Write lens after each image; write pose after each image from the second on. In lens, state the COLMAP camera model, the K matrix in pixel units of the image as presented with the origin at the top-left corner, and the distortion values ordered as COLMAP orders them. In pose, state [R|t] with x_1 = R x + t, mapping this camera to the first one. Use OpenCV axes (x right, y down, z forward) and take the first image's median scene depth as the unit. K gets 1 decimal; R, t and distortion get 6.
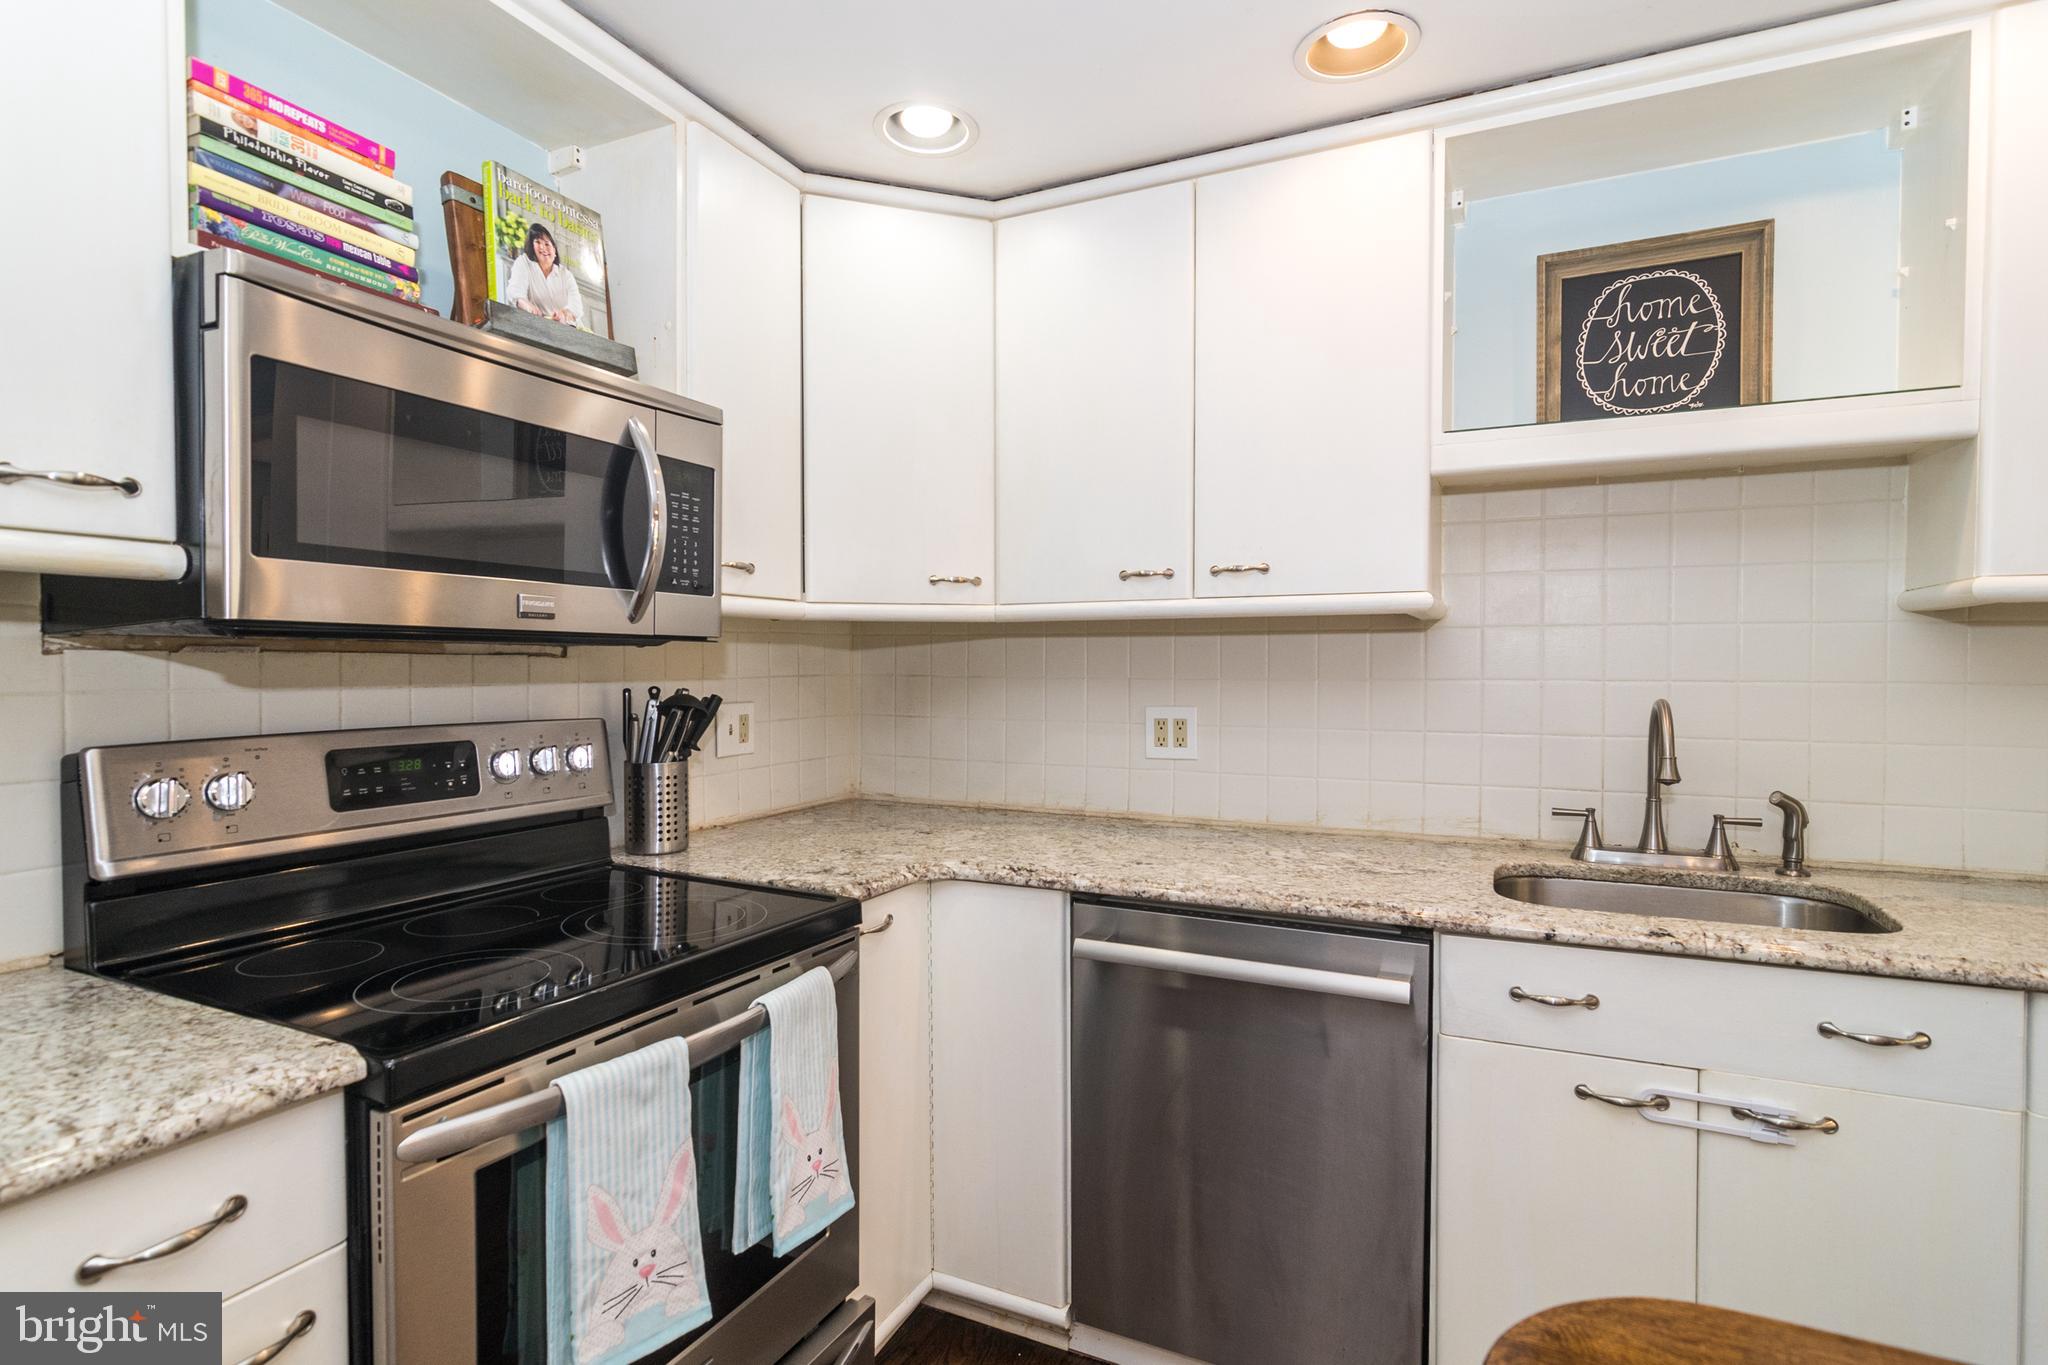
lens RADIAL K [[1028.2, 0, 1118.3], [0, 1028.2, 681.3], [0, 0, 1]] dist [-0.001210, 0.002894]
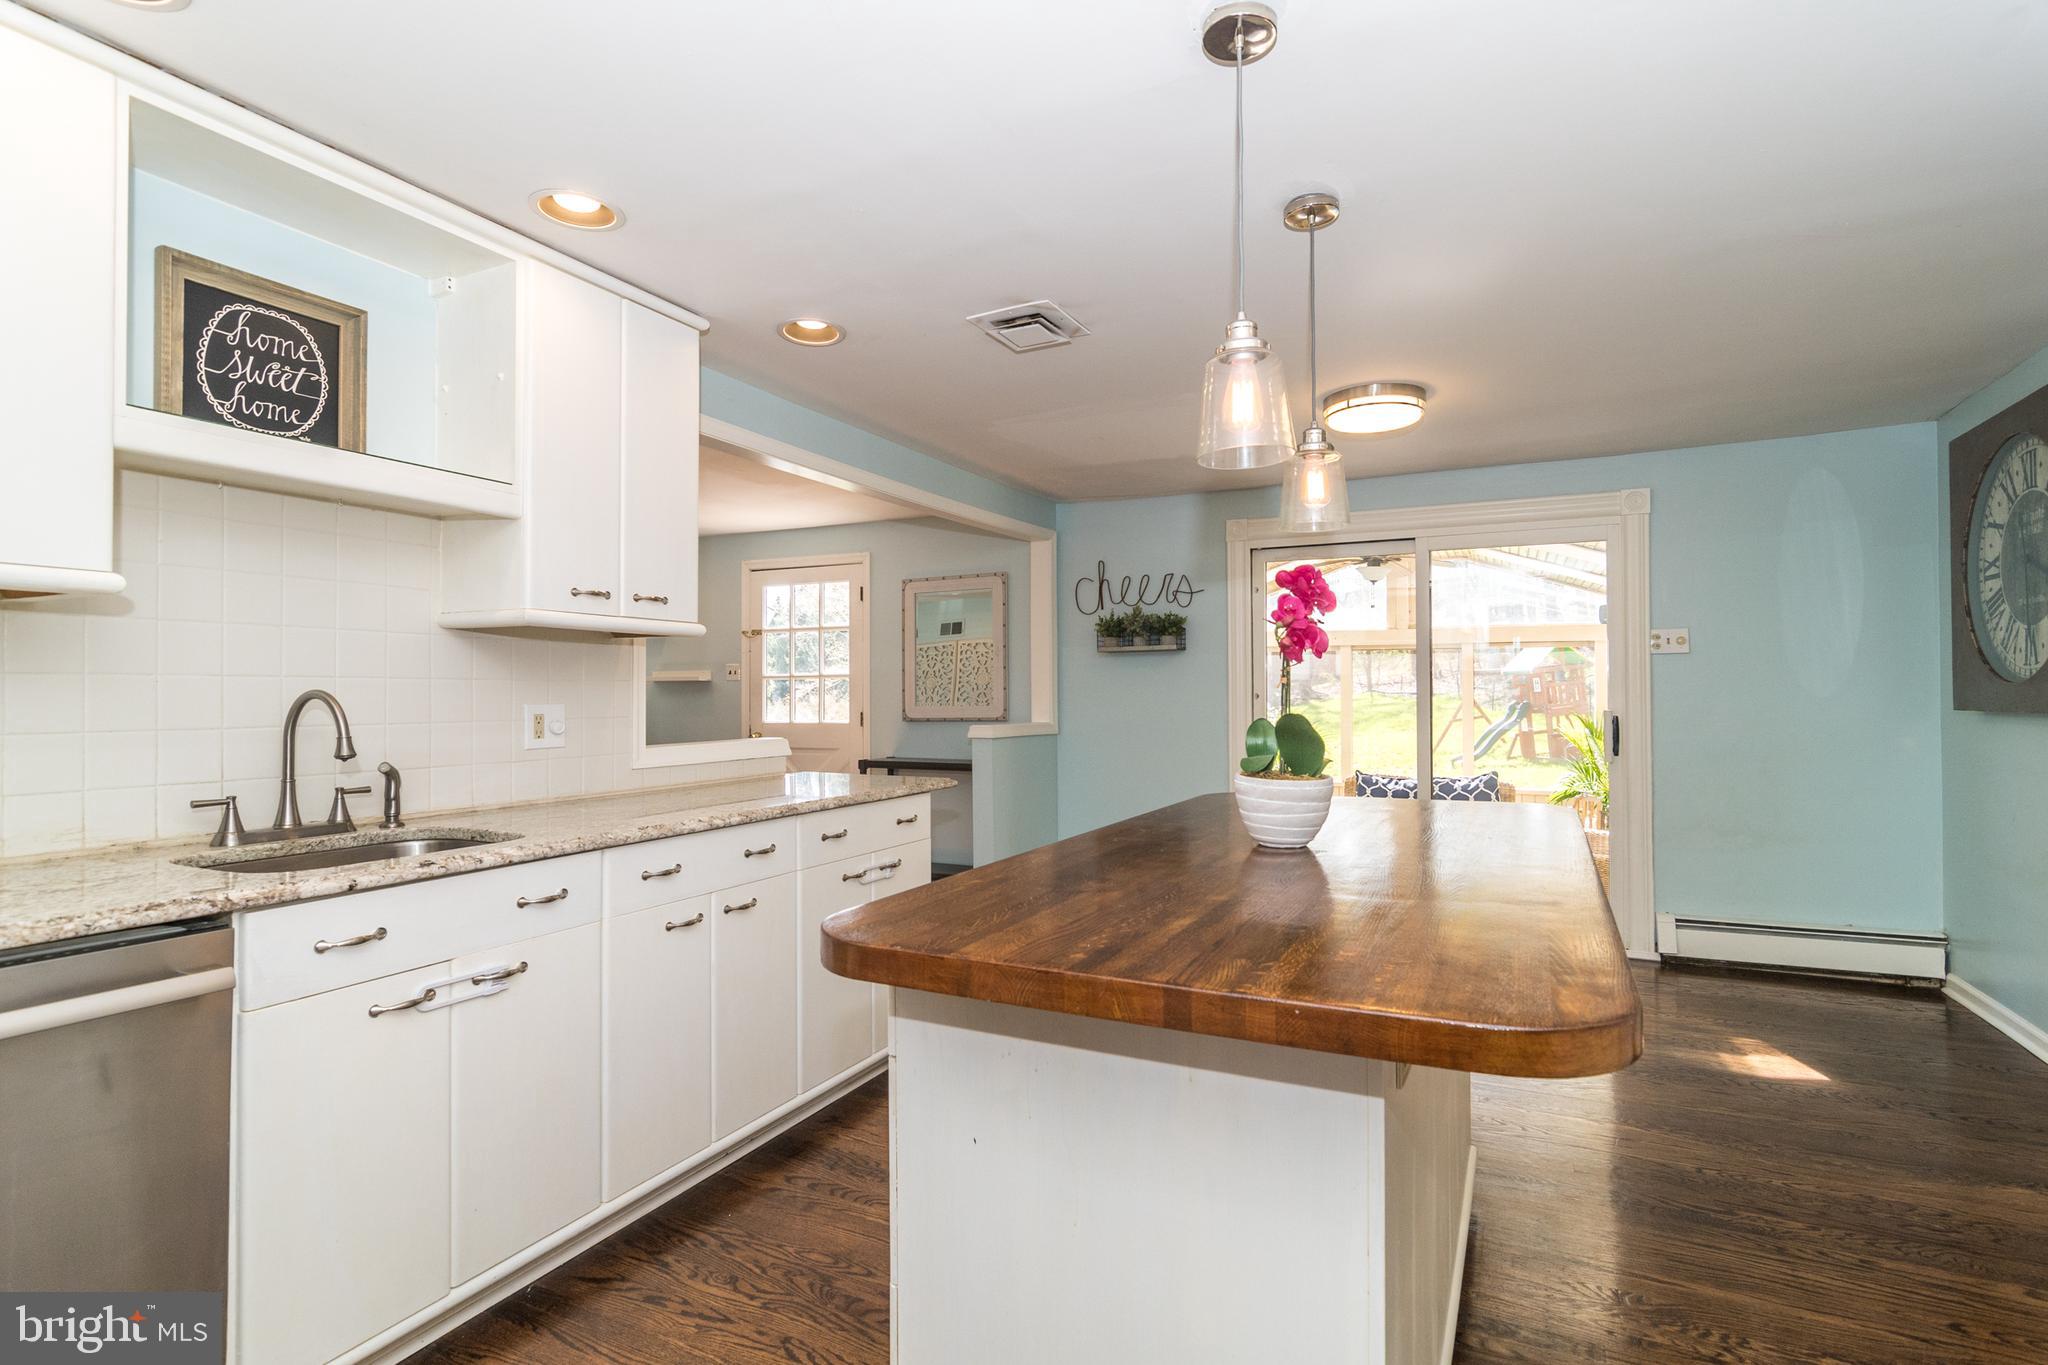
lens RADIAL K [[1028.2, 0, 1030.6], [0, 1028.2, 676.3], [0, 0, 1]] dist [-0.001210, 0.002894]
pose [[0.018779, 0.014873, 0.999713, -0.583860], [0.020394, 0.999676, -0.015255, 0.034246], [-0.999616, 0.020675, 0.018470, 0.163413]]
